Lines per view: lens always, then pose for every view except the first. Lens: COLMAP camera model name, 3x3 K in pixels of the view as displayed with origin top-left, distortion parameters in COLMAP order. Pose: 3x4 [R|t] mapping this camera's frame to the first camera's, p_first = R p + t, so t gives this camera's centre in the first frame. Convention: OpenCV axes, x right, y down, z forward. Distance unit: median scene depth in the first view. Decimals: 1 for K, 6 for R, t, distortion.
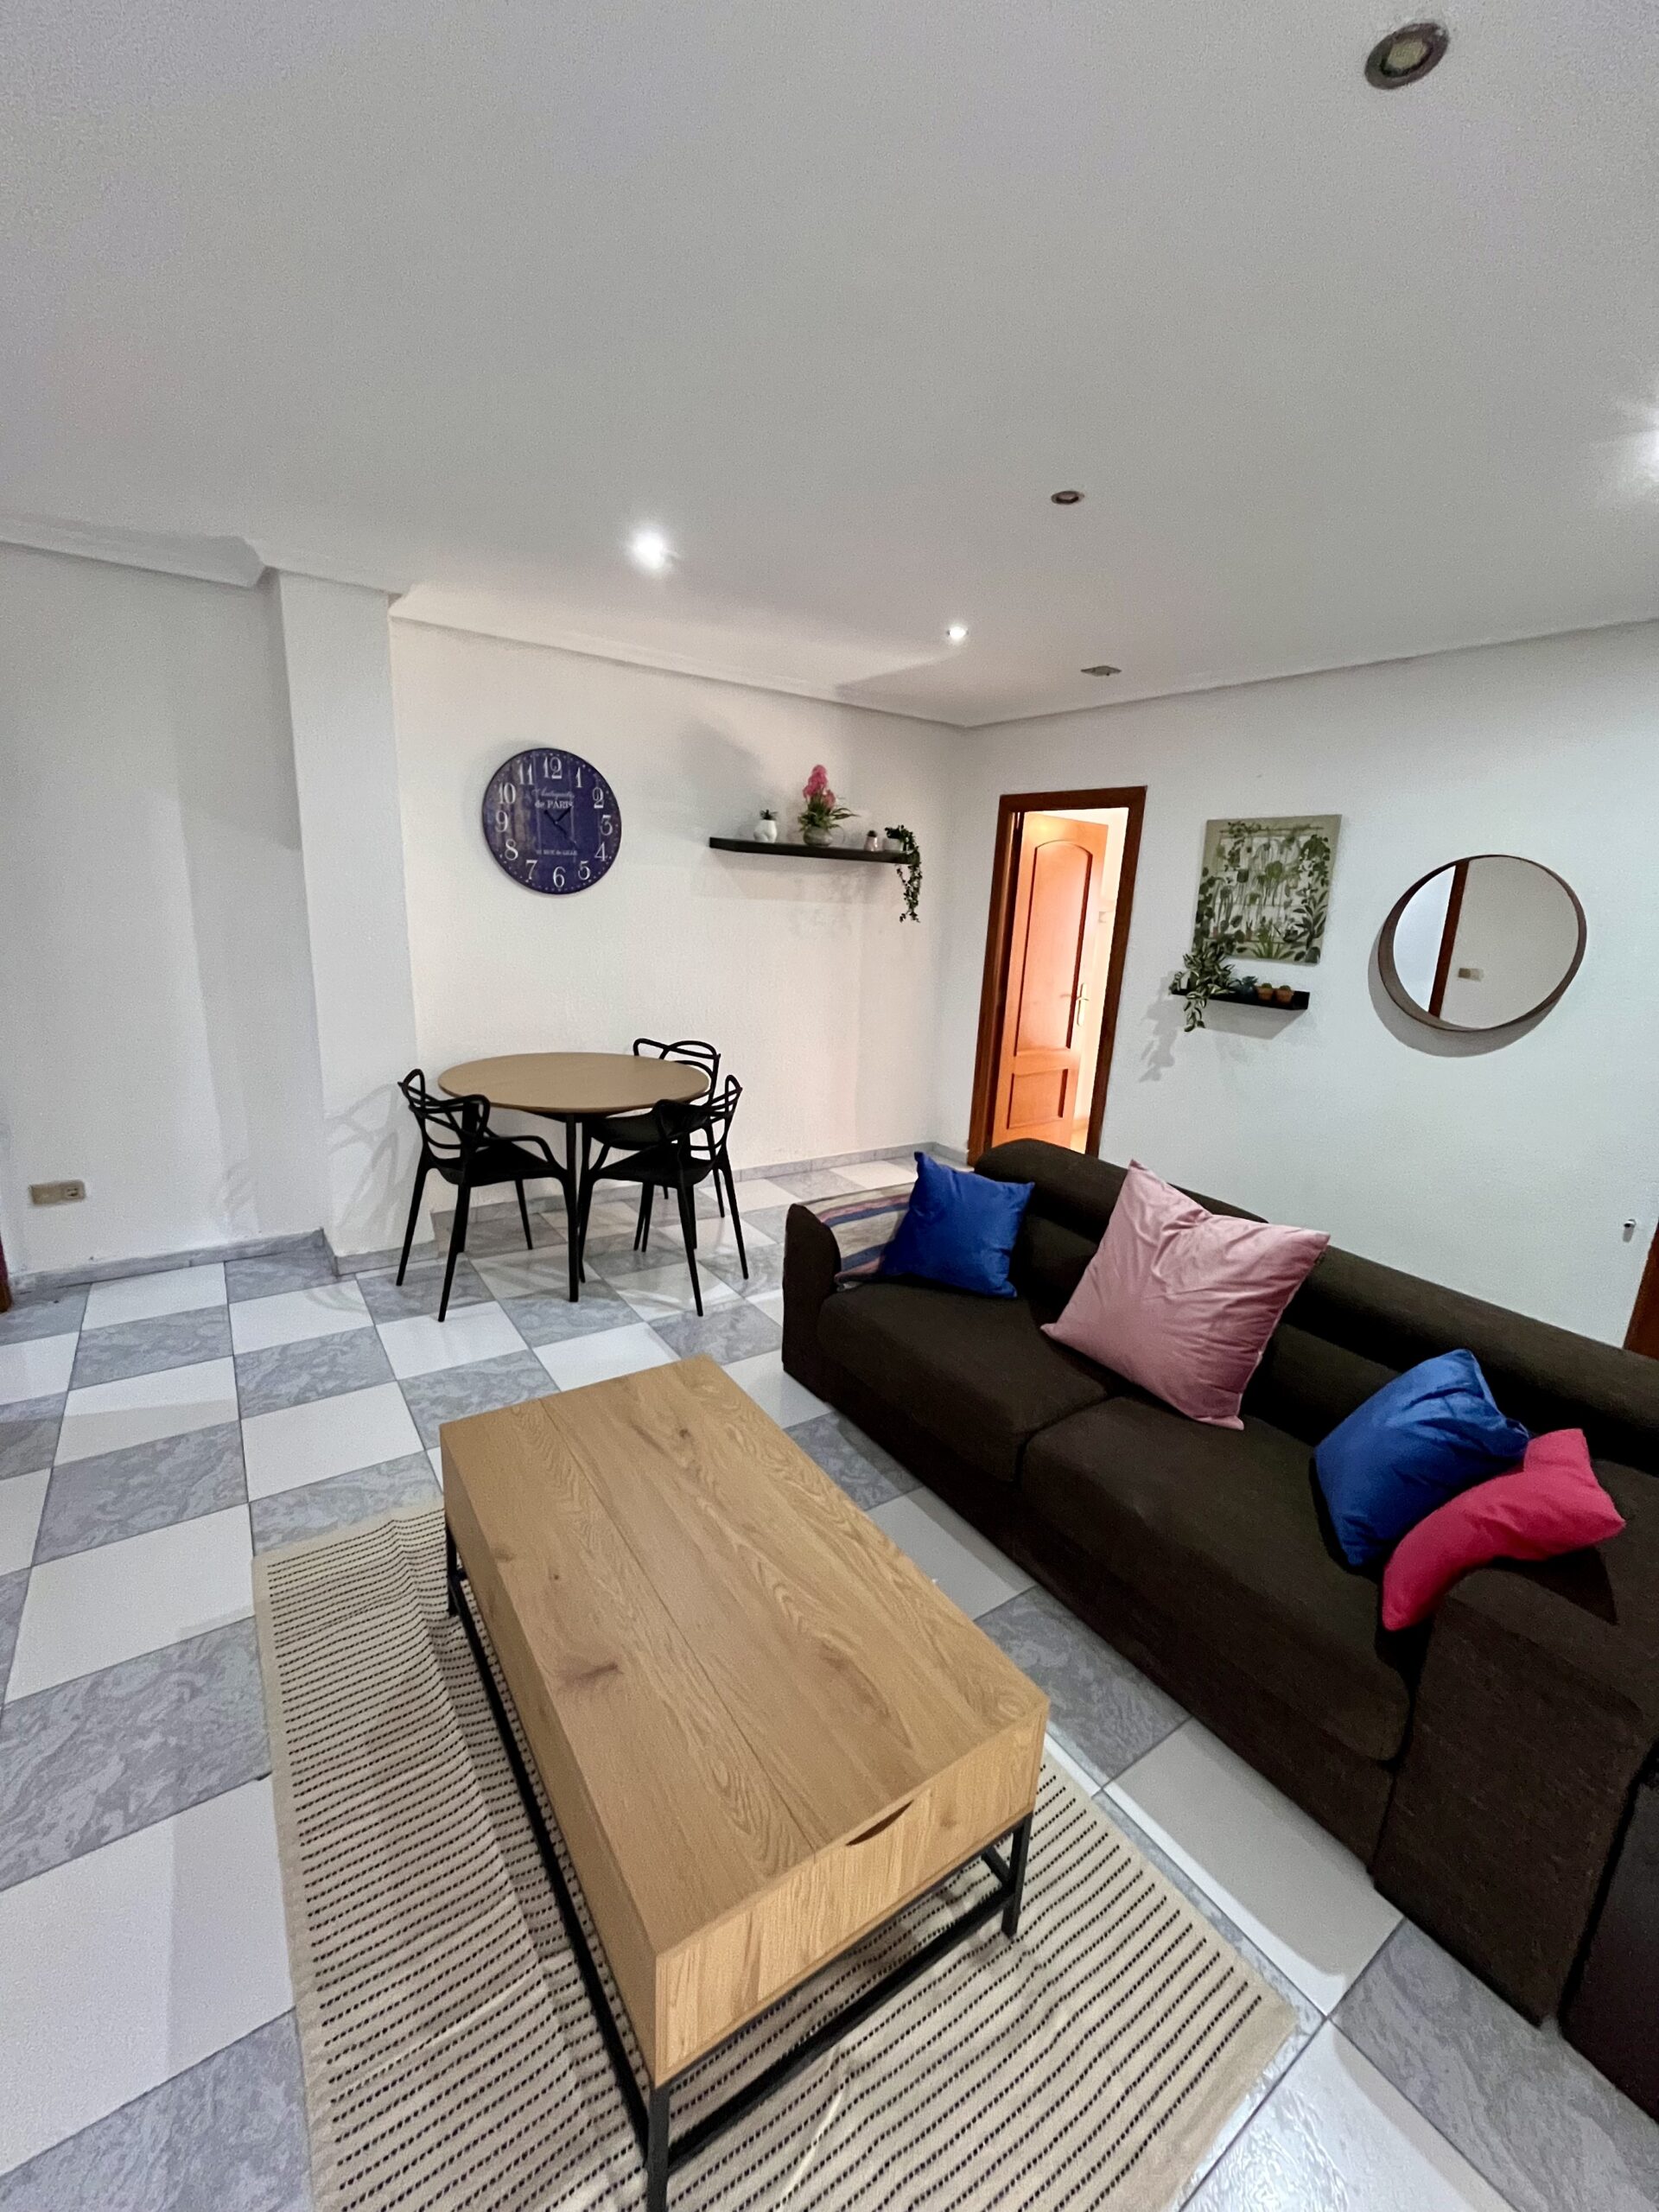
lens RADIAL K [[892.8, 0, 833.5], [0, 892.8, 1106.6], [0, 0, 1]] dist [-0.003275, -0.000065]
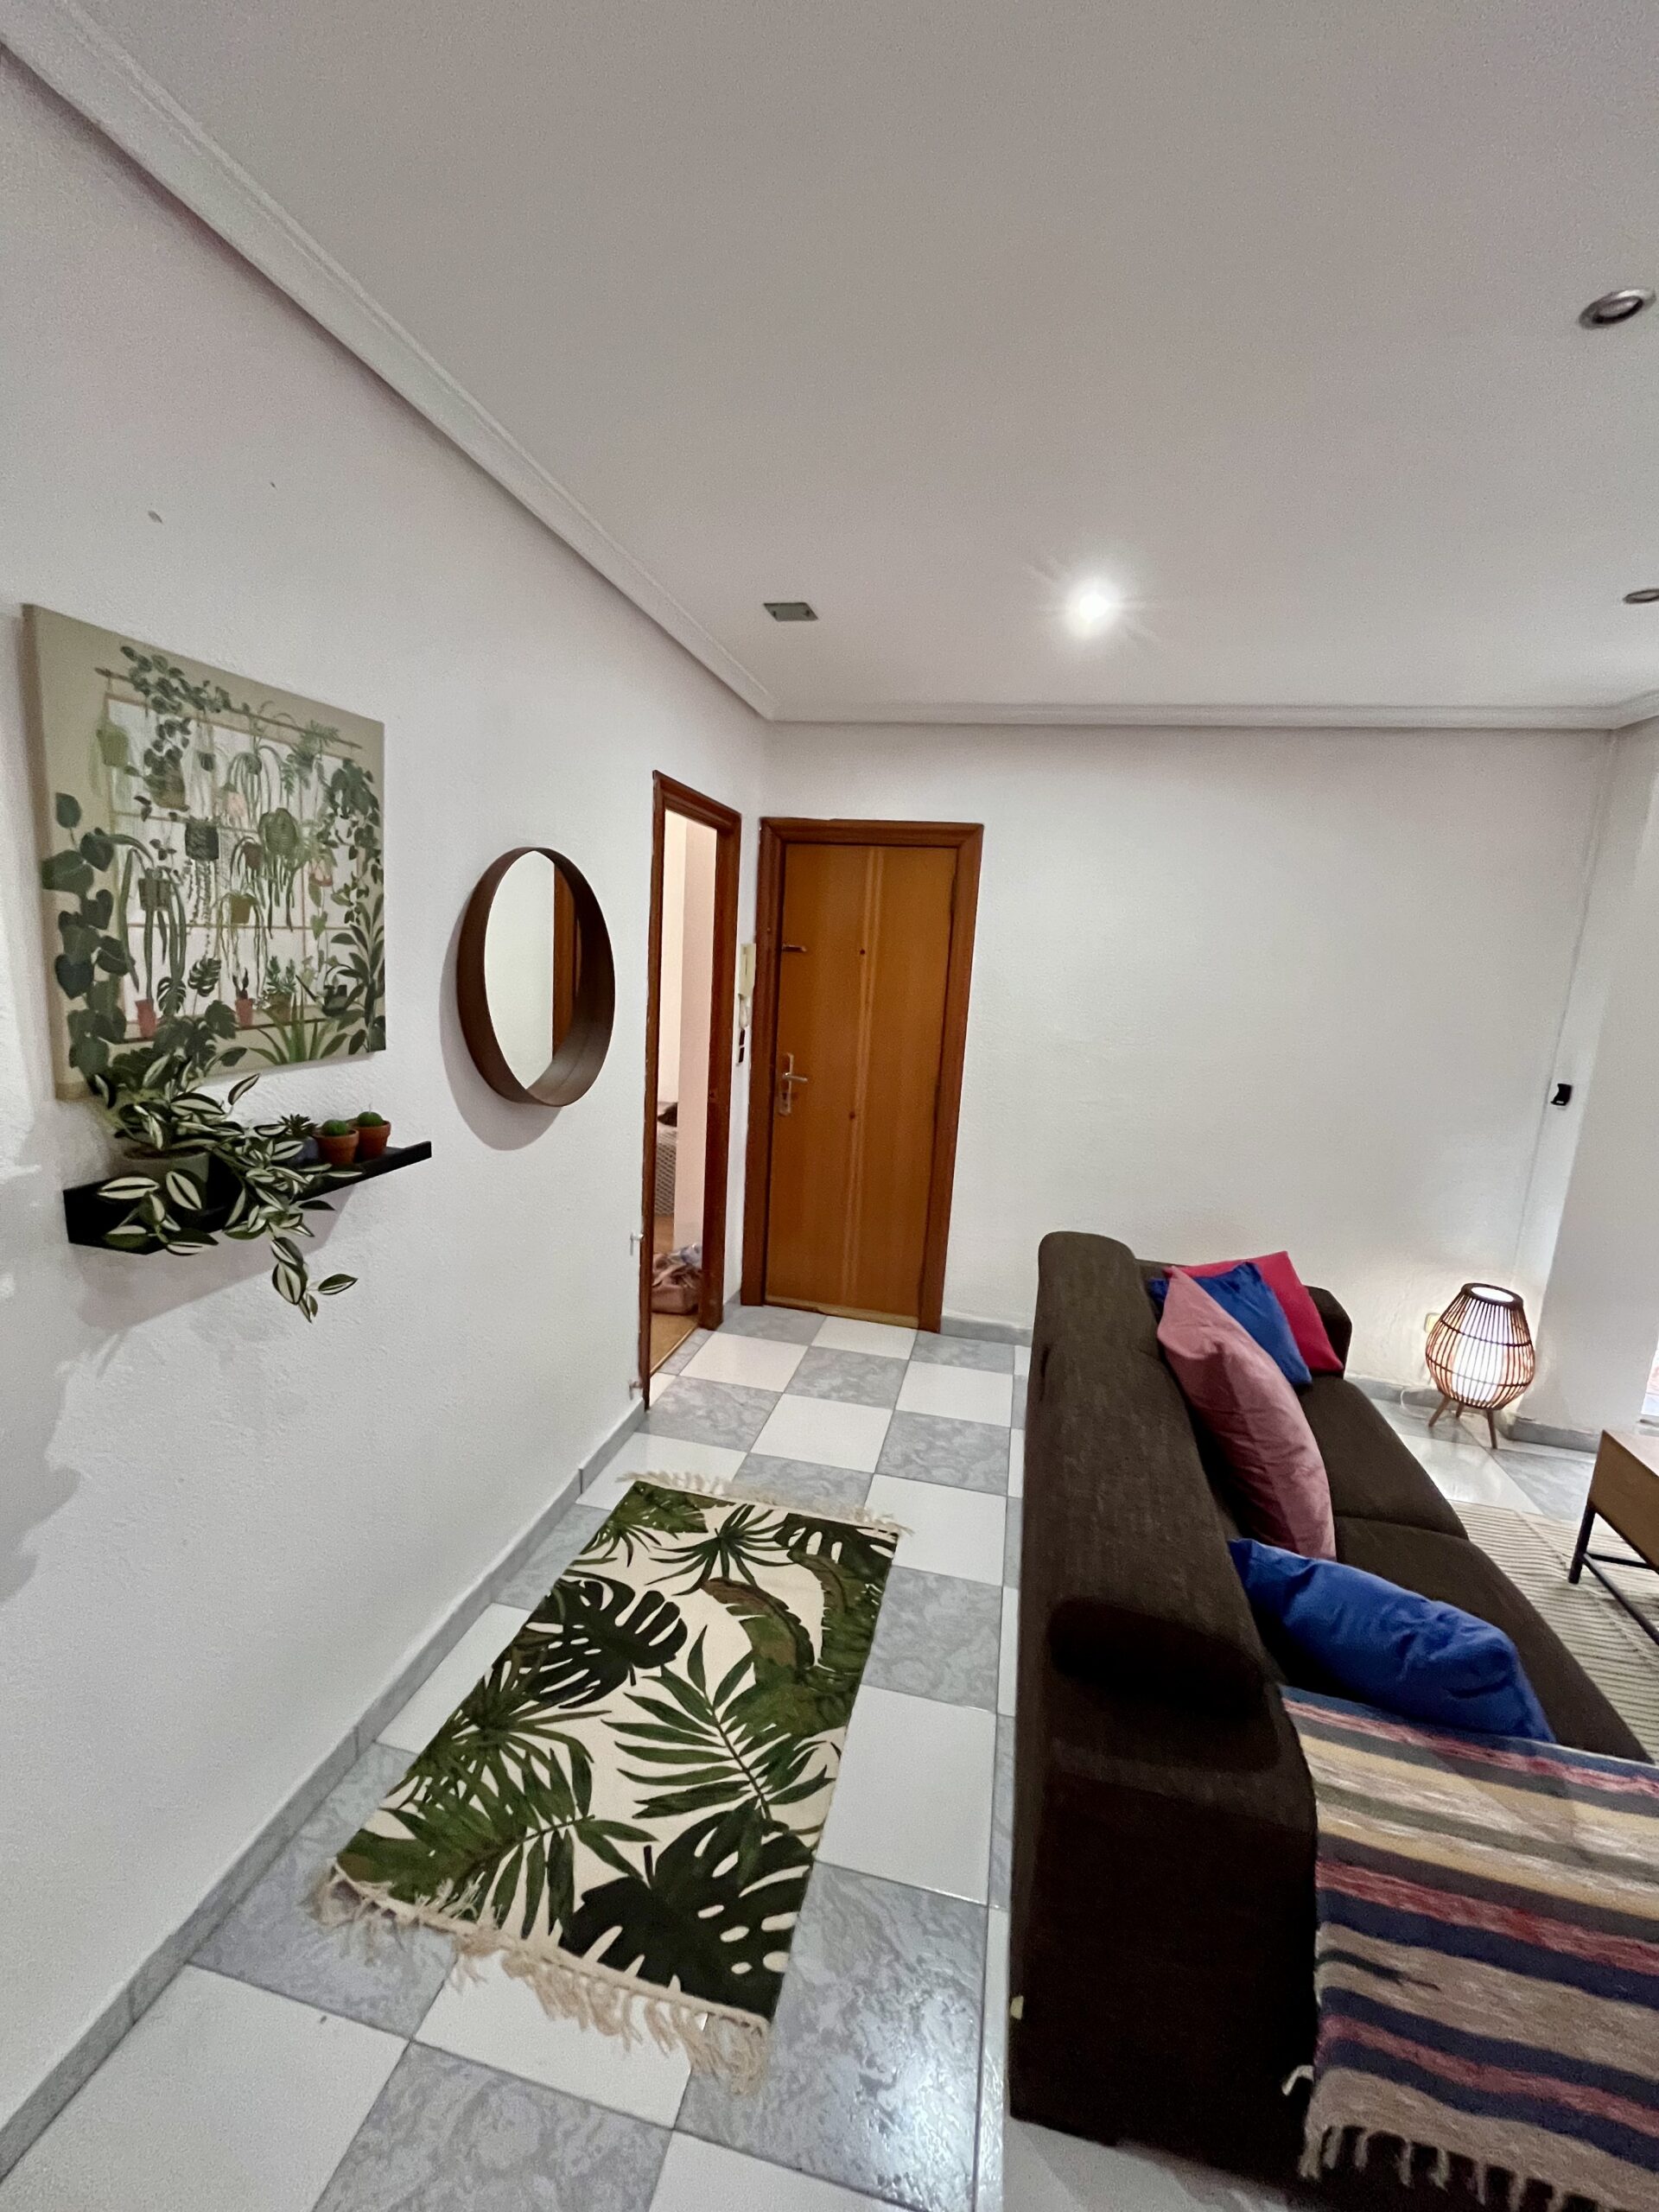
lens RADIAL K [[892.8, 0, 833.5], [0, 892.8, 1106.6], [0, 0, 1]] dist [-0.003275, -0.000065]
pose [[-0.675642, -0.224069, 0.702354, 0.069290], [0.080589, 0.924536, 0.372476, -0.362570], [-0.732812, 0.308262, -0.606598, 1.415404]]
